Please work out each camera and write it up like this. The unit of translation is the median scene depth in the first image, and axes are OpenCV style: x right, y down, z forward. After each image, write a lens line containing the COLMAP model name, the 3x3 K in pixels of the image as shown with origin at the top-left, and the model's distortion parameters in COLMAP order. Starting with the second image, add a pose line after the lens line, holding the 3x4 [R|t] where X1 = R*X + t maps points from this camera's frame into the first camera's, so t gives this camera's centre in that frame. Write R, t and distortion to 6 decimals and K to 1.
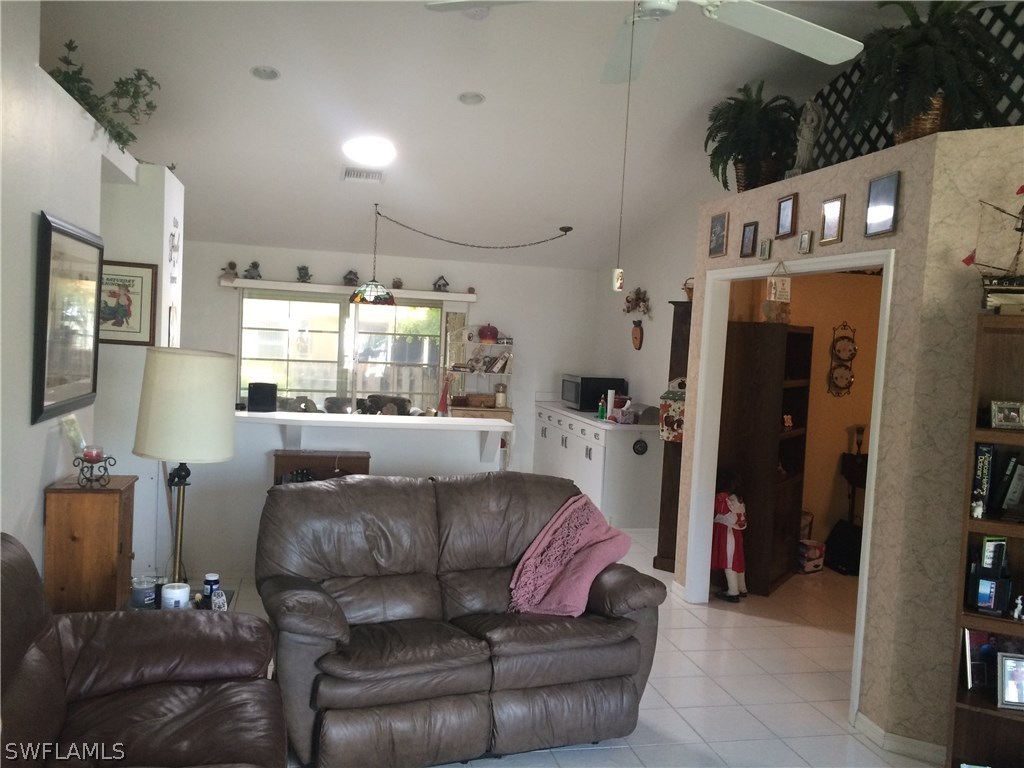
lens RADIAL K [[864.9, 0, 510.4], [0, 864.9, 381.1], [0, 0, 1]] dist [0.059413, -0.071400]
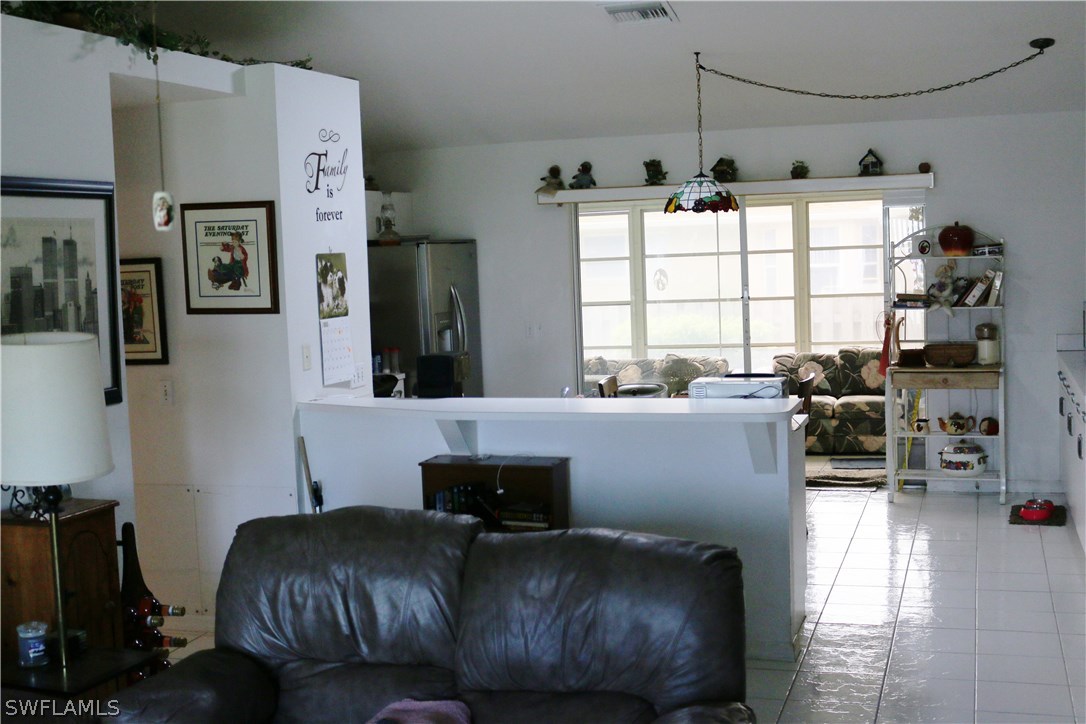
lens RADIAL K [[1339.8, 0, 536.3], [0, 1339.8, 366.4], [0, 0, 1]] dist [-0.072534, 0.000000]
pose [[0.855044, -0.036894, -0.517241, 0.338870], [0.055831, 0.998217, 0.021092, -0.007362], [0.515541, -0.046912, 0.855580, 0.155581]]
